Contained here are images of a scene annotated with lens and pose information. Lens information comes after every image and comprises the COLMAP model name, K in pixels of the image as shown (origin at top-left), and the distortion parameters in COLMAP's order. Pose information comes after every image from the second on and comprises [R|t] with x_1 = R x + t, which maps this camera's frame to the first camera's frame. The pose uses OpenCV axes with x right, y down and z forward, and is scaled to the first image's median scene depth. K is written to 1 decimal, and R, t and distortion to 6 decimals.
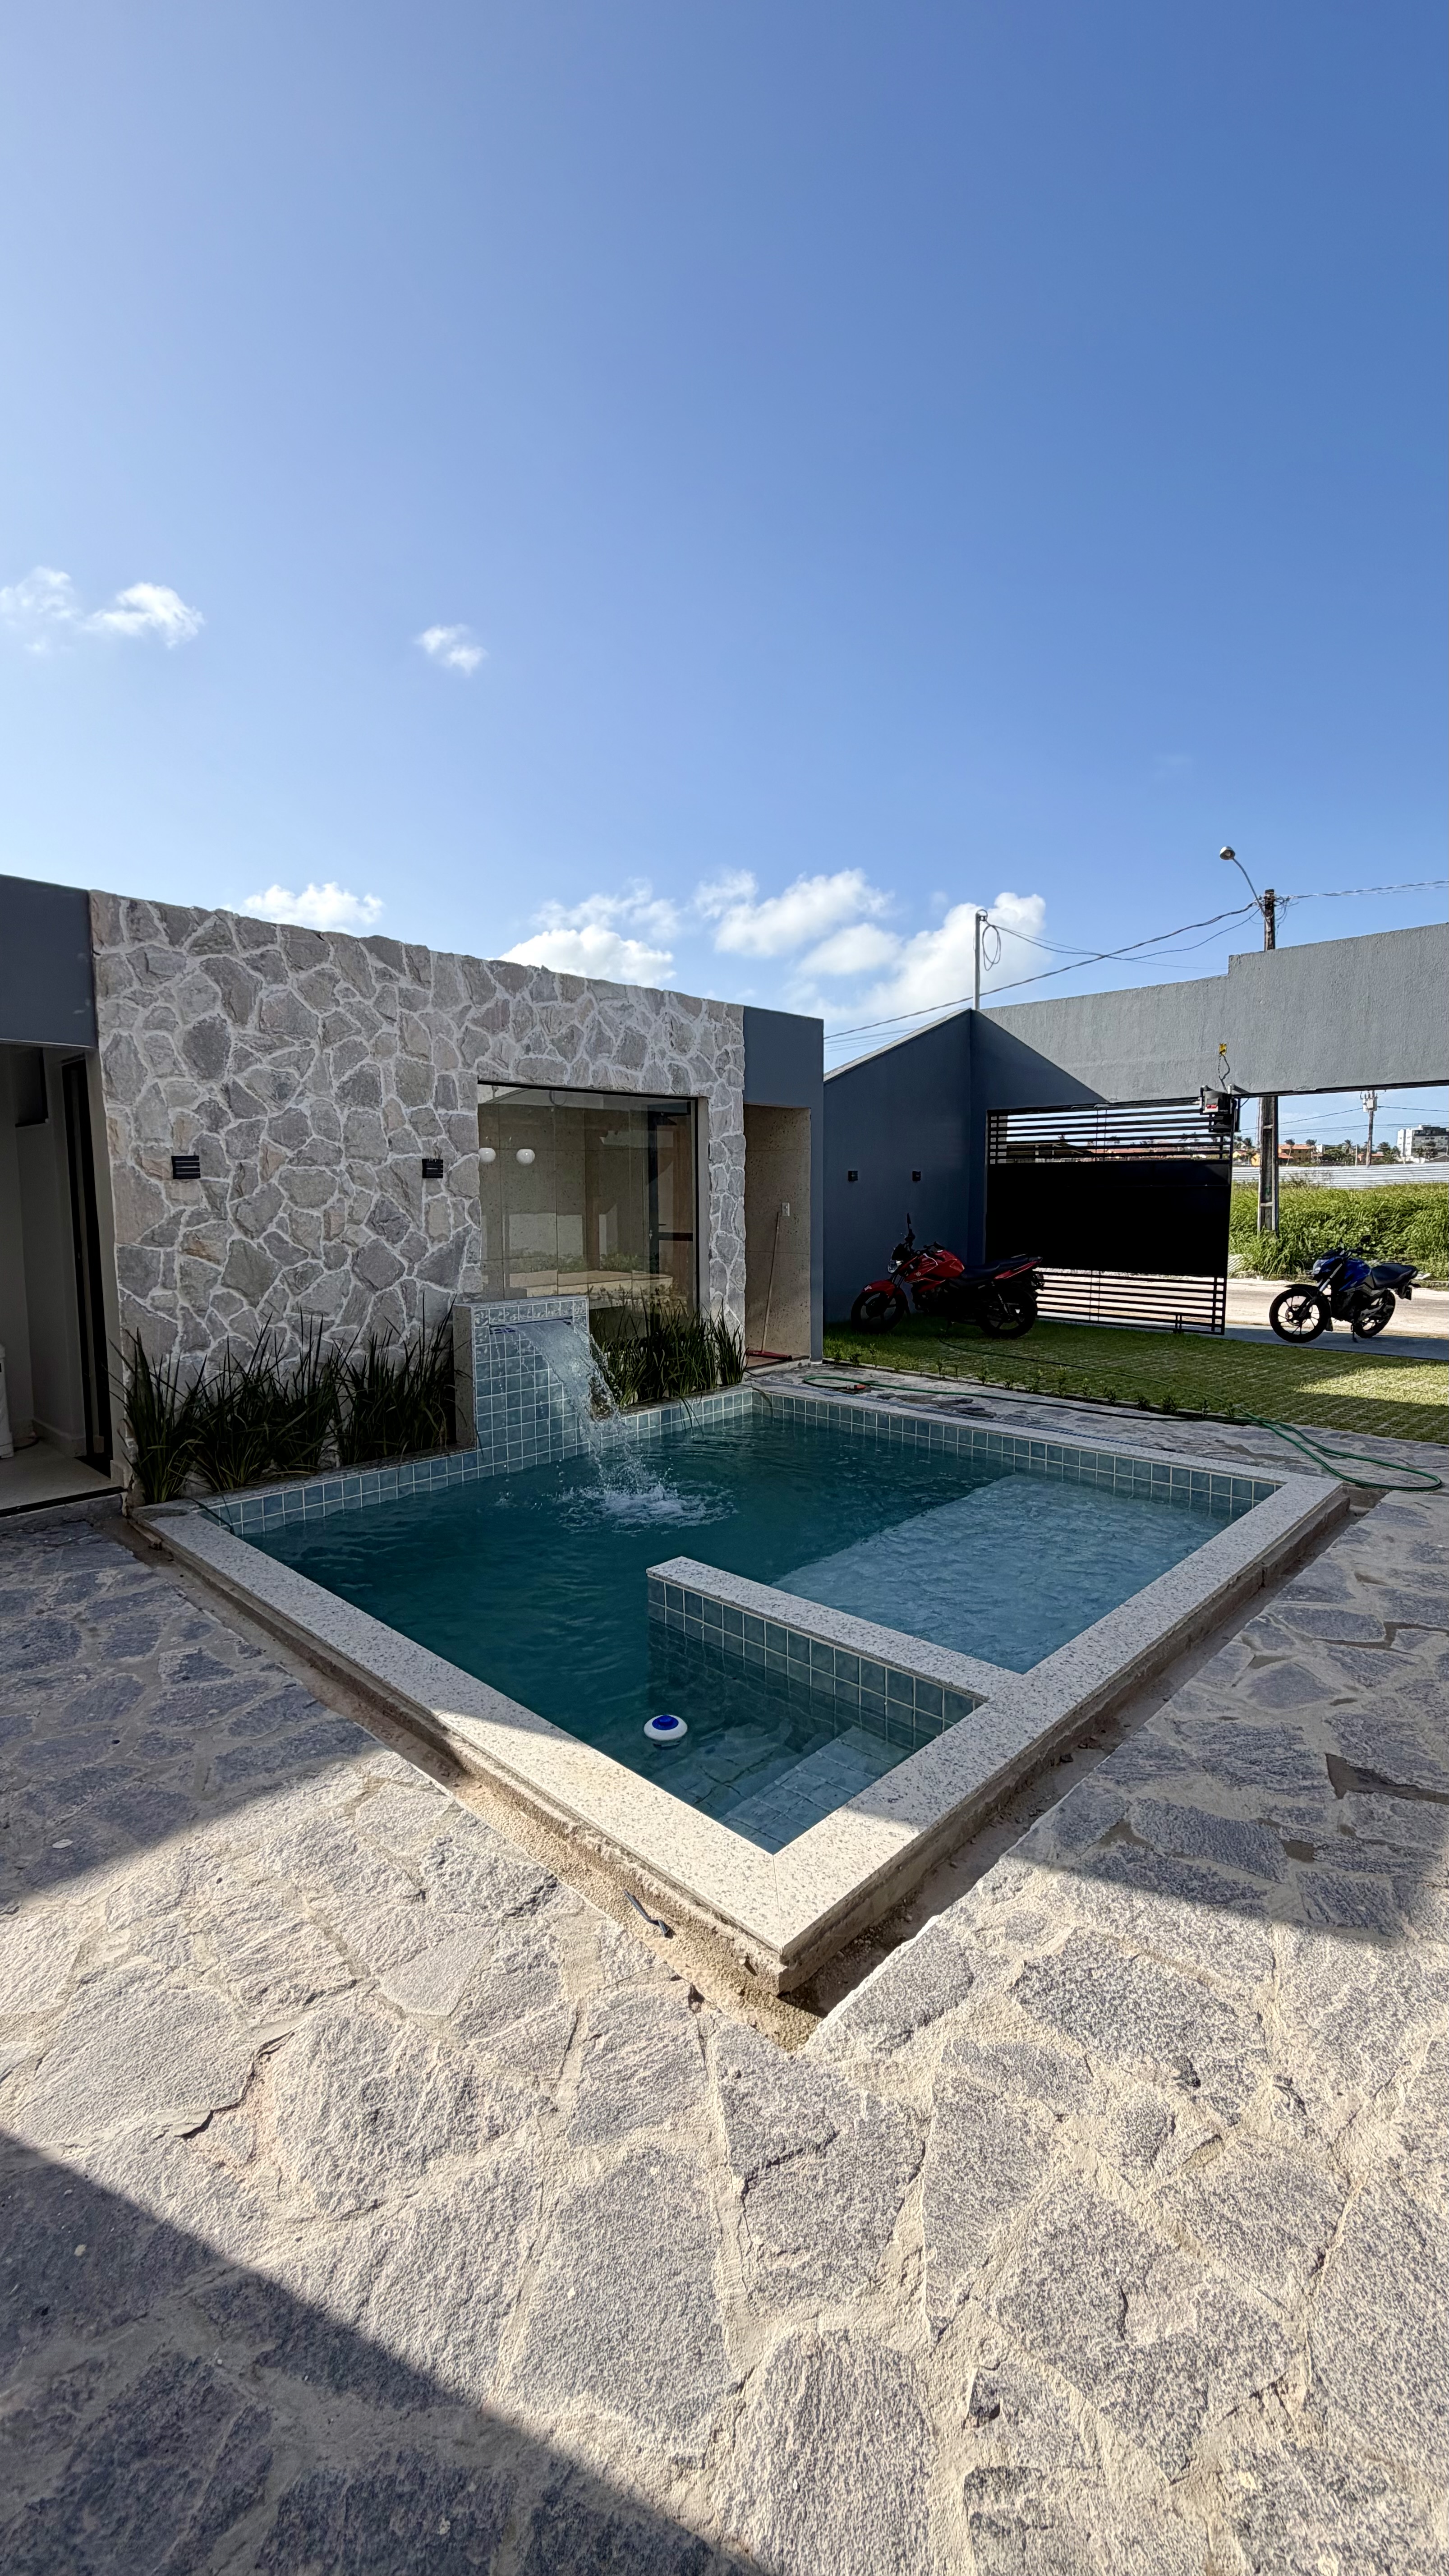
lens RADIAL K [[1027.8, 0, 720.3], [0, 1027.8, 1278.3], [0, 0, 1]] dist [-0.000389, 0.000465]
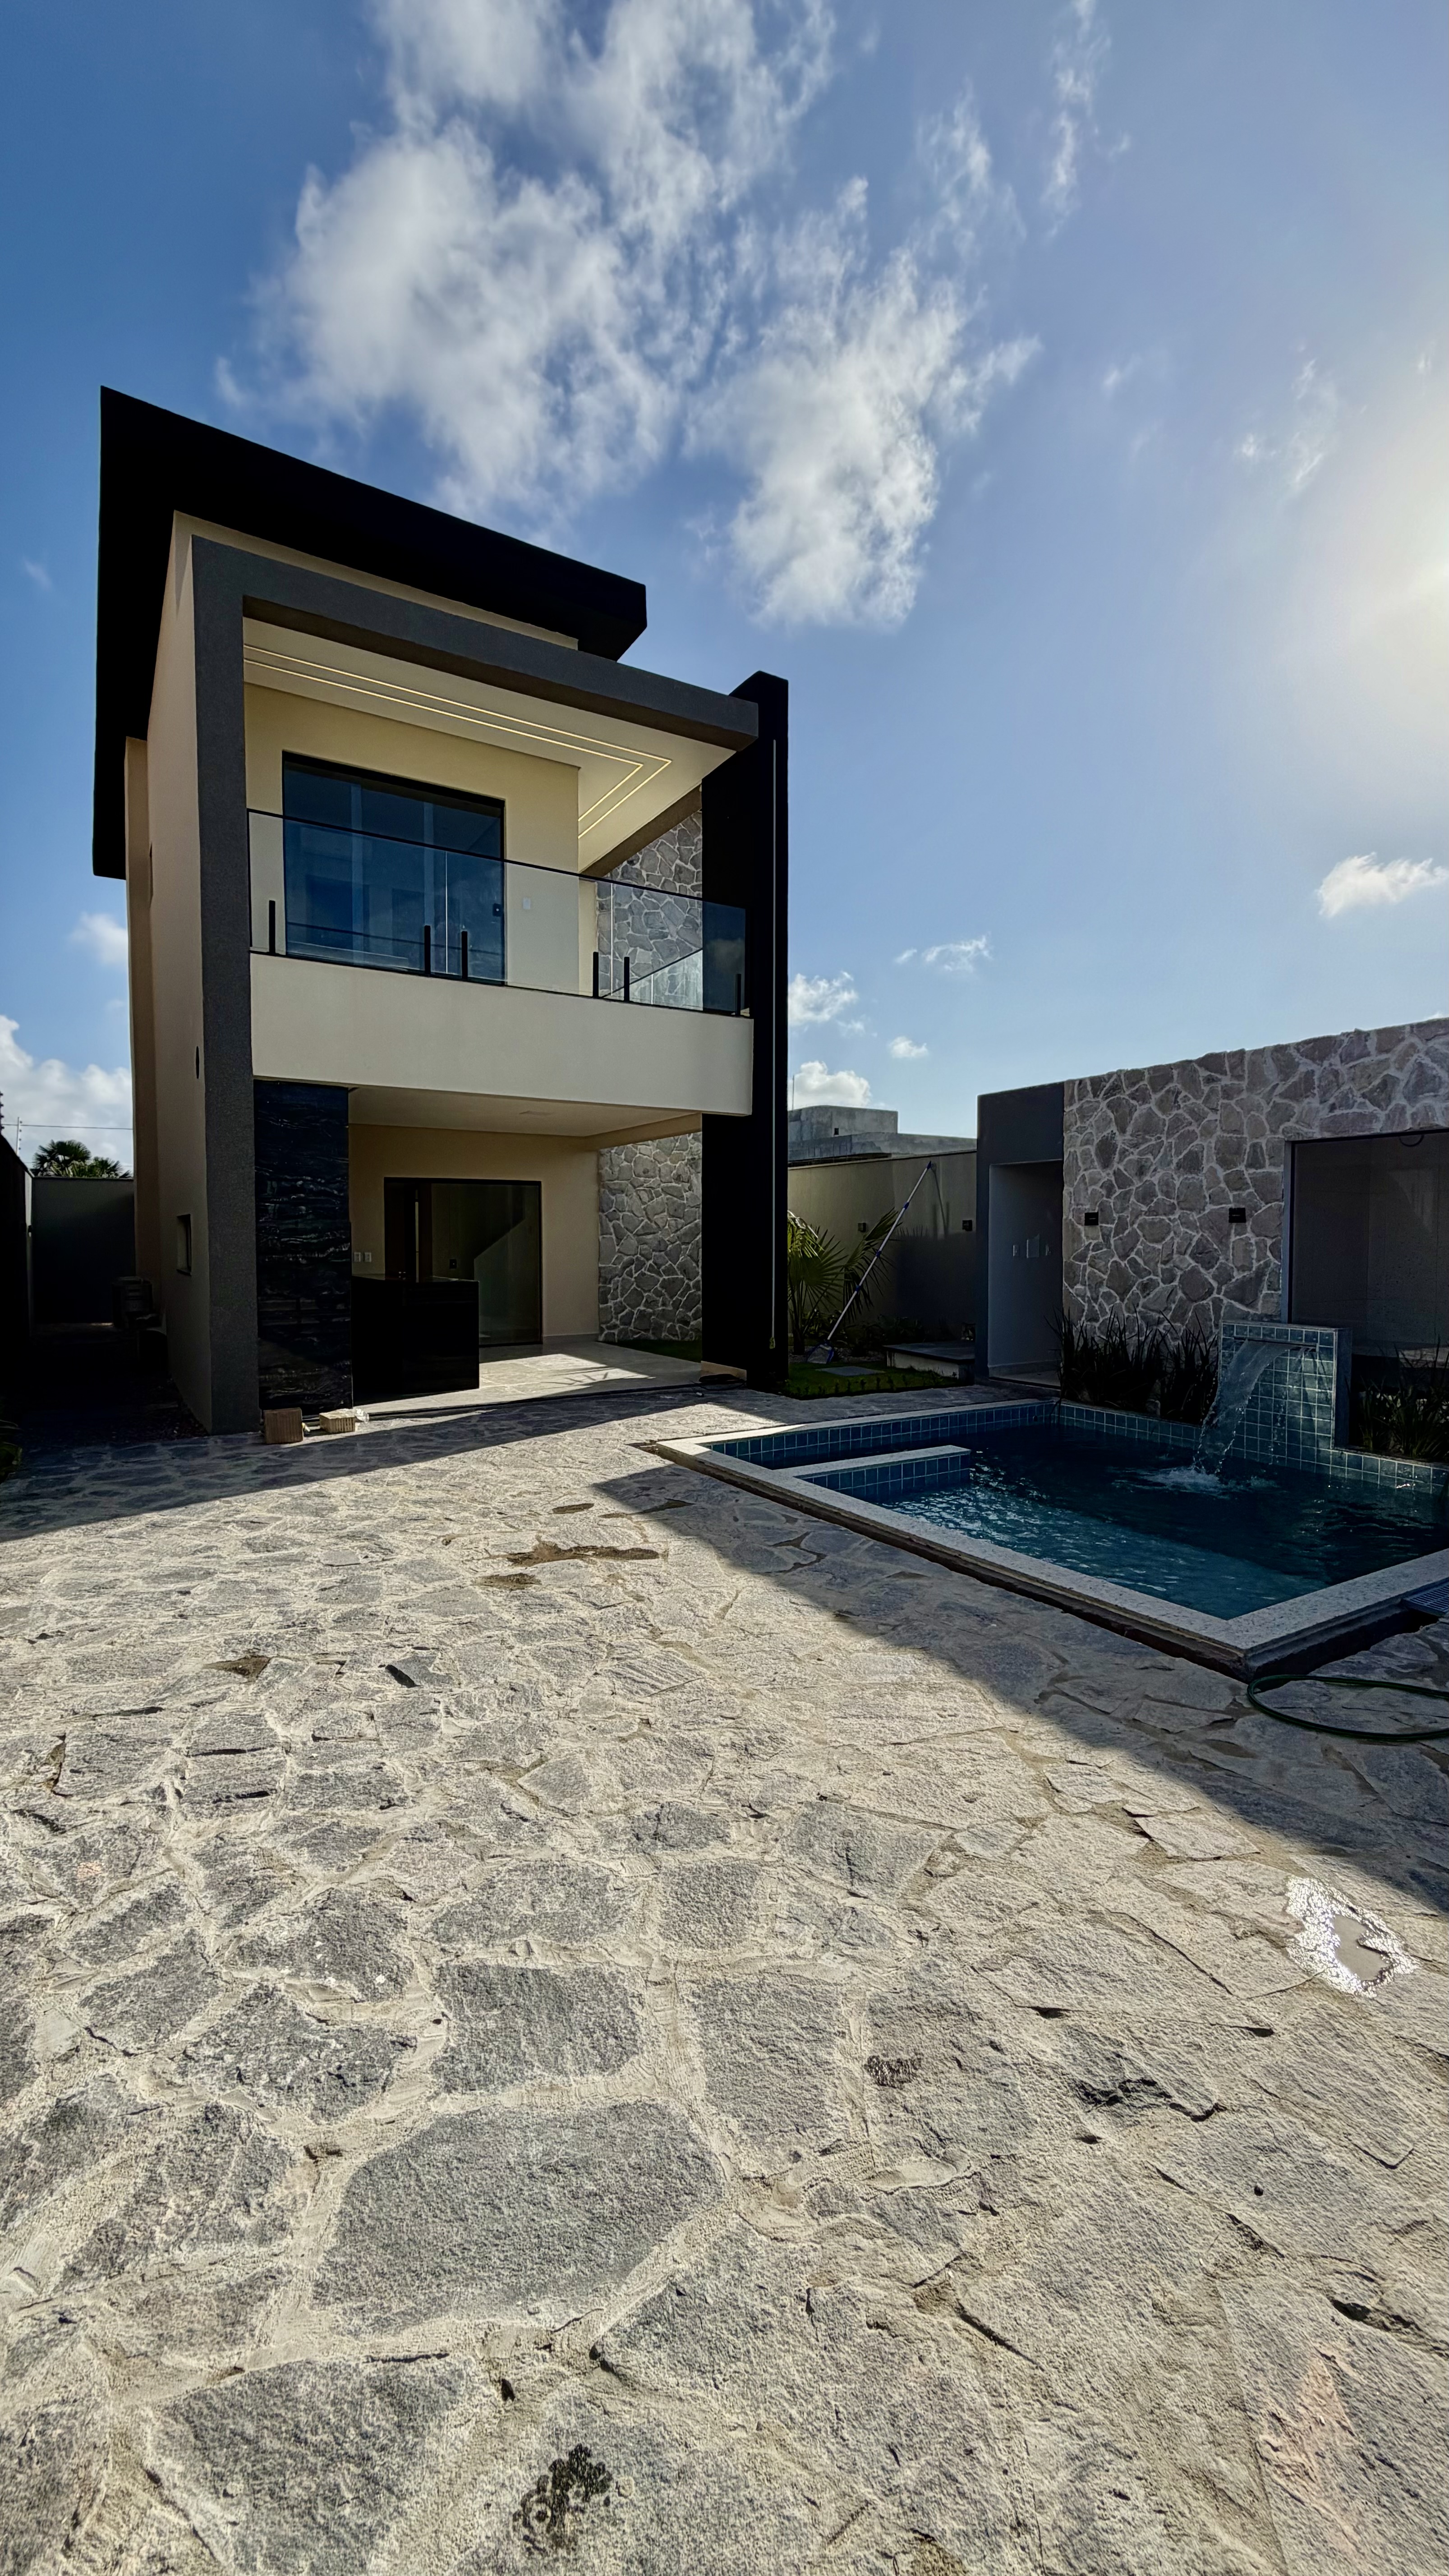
lens RADIAL K [[1027.8, 0, 720.3], [0, 1027.8, 1278.3], [0, 0, 1]] dist [-0.000389, 0.000465]
pose [[-0.252260, 0.044255, -0.966647, 1.294977], [-0.083158, 0.994267, 0.067220, -0.066328], [0.964080, 0.097342, -0.247133, 0.770372]]
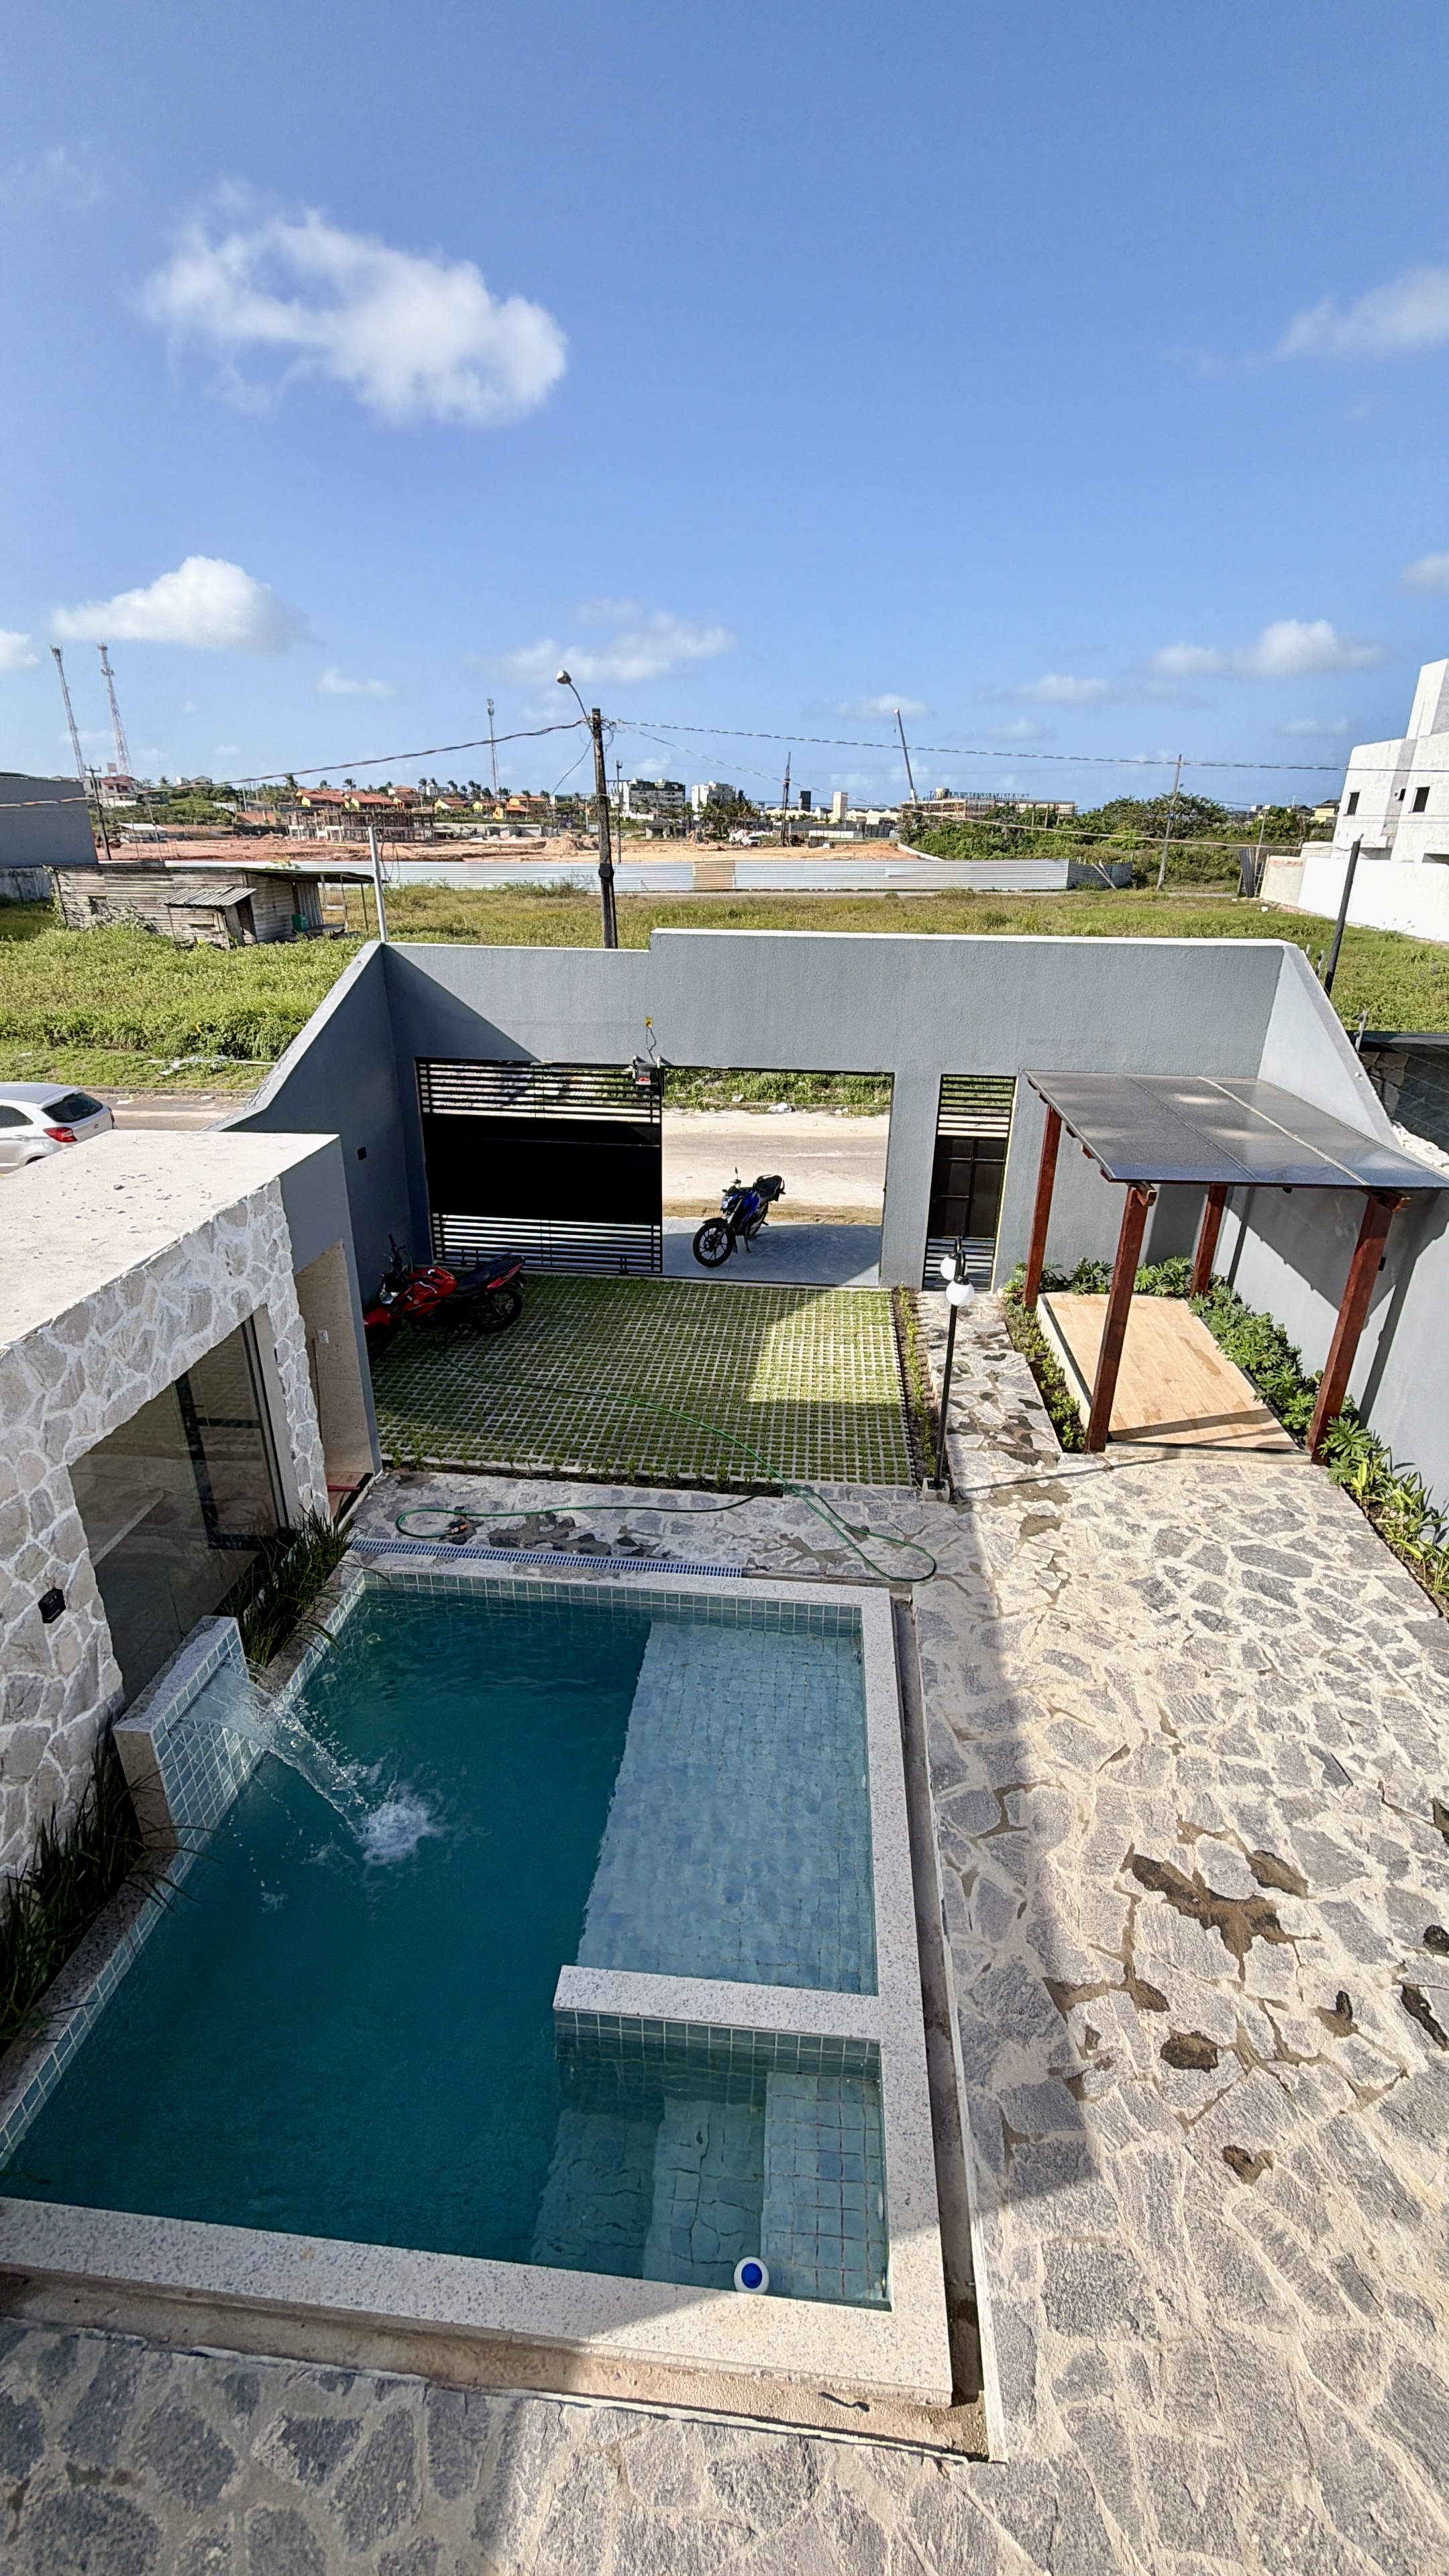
lens RADIAL K [[1081.4, 0, 720.5], [0, 1081.4, 1287.4], [0, 0, 1]] dist [0.000842, -0.000455]
pose [[0.783636, -0.227905, 0.577905, -0.335972], [0.038385, 0.946260, 0.321122, -0.659264], [-0.620034, -0.229460, 0.750271, 0.108209]]
